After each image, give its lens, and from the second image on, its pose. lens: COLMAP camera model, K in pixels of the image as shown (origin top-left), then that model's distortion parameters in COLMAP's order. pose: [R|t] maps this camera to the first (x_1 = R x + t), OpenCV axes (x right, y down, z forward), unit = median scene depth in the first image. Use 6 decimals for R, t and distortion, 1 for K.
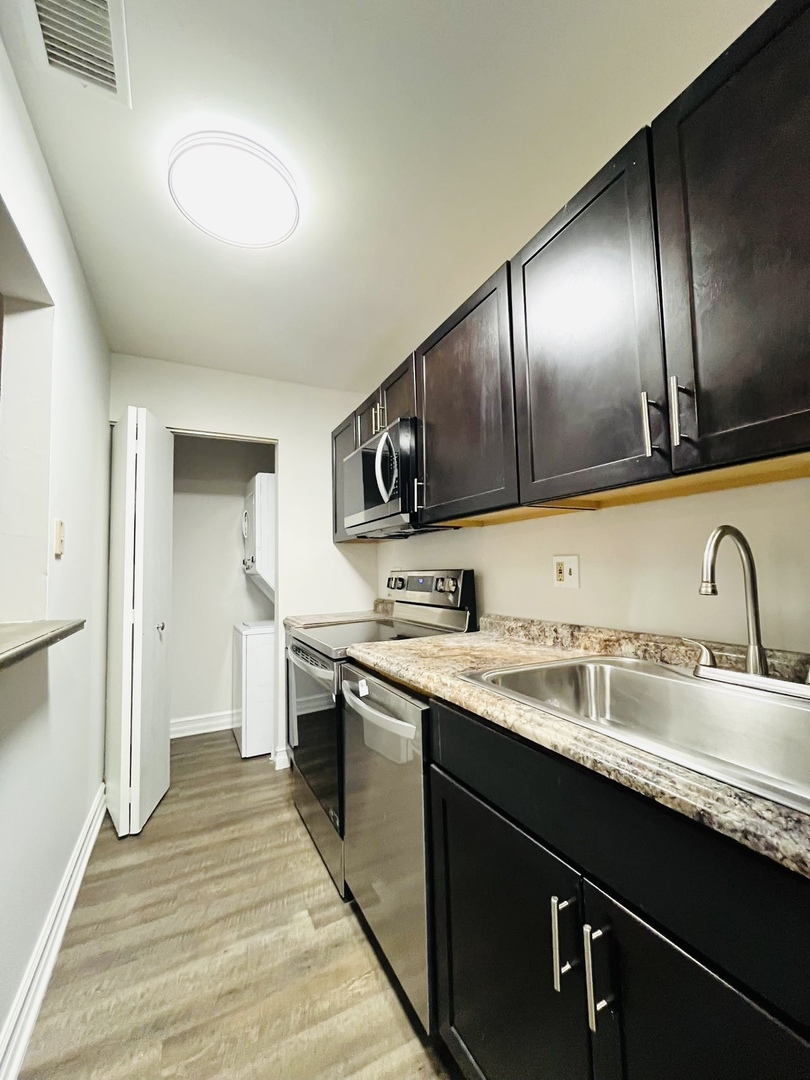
lens RADIAL K [[436.3, 0, 404.7], [0, 436.3, 536.6], [0, 0, 1]] dist [-0.002028, -0.000141]
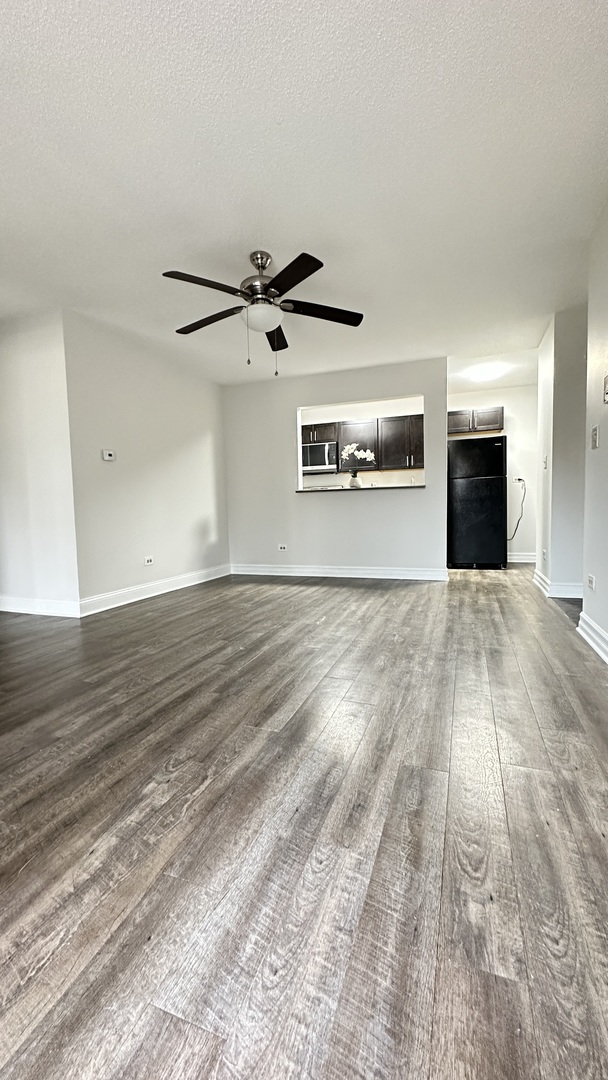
lens RADIAL K [[432.2, 0, 304.0], [0, 432.2, 540.0], [0, 0, 1]] dist [-0.002203, 0.000176]
pose [[0.724684, -0.042680, 0.687759, -3.409532], [-0.040042, 0.993785, 0.103863, 0.220065], [-0.687917, -0.102807, 0.718471, -1.842162]]
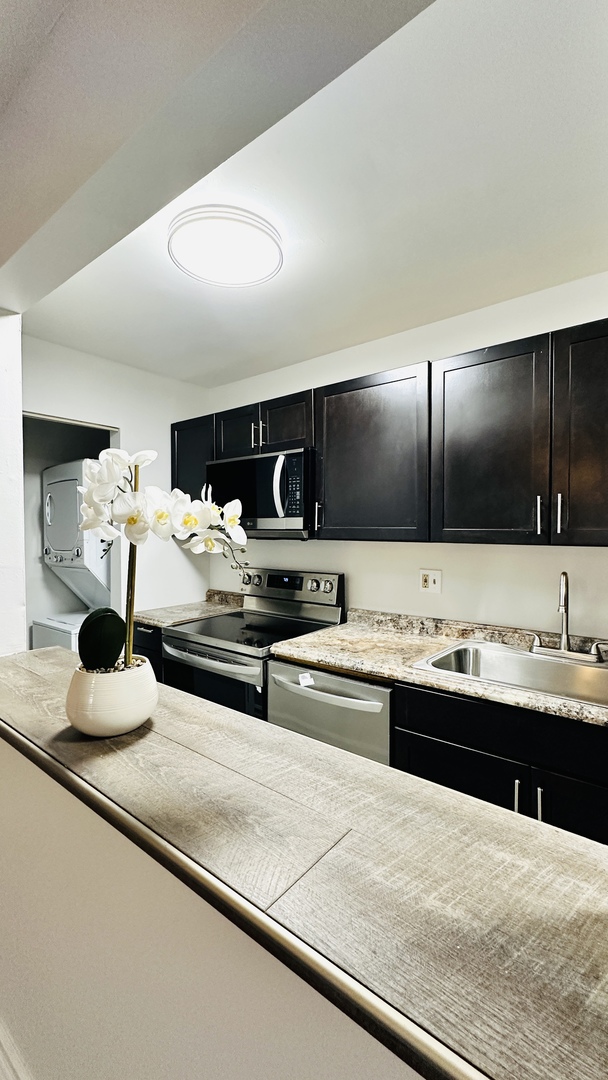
lens RADIAL K [[453.5, 0, 309.5], [0, 453.5, 540.2], [0, 0, 1]] dist [-0.002436, -0.000042]
pose [[0.908063, 0.010442, 0.418704, -0.631833], [-0.048994, 0.995474, 0.081430, -0.159576], [-0.415958, -0.094457, 0.904465, -0.151055]]
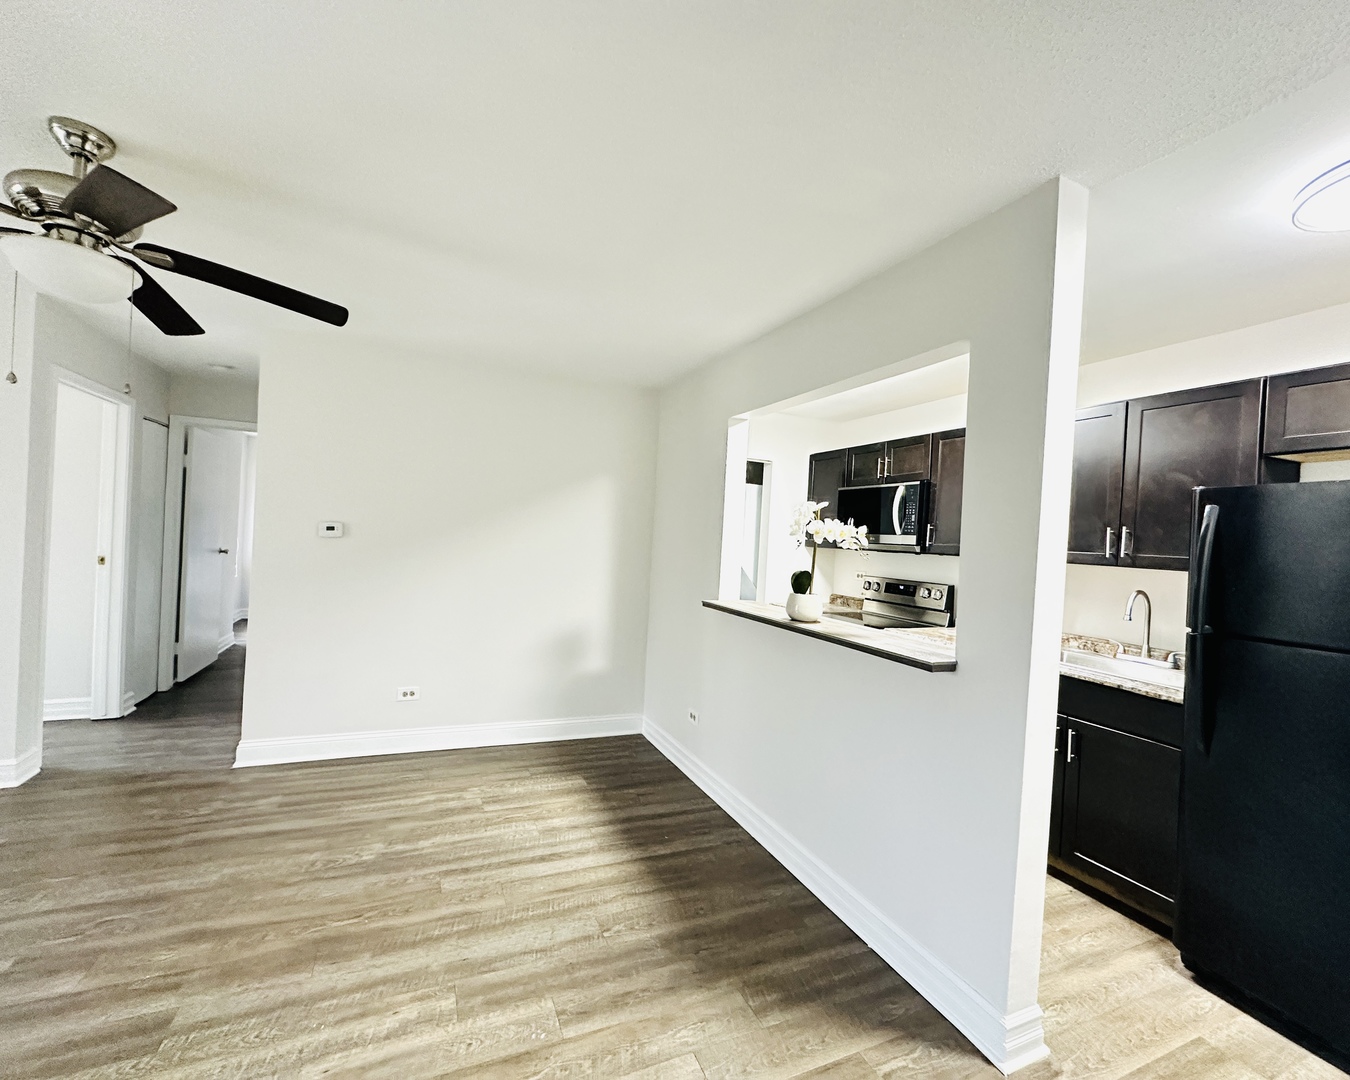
lens RADIAL K [[576.6, 0, 655.8], [0, 576.6, 537.8], [0, 0, 1]] dist [-0.001847, 0.000518]
pose [[0.994999, 0.077766, -0.062687, -0.971444], [-0.072960, 0.994464, 0.075618, -0.207032], [0.068221, -0.070666, 0.995164, -1.295267]]
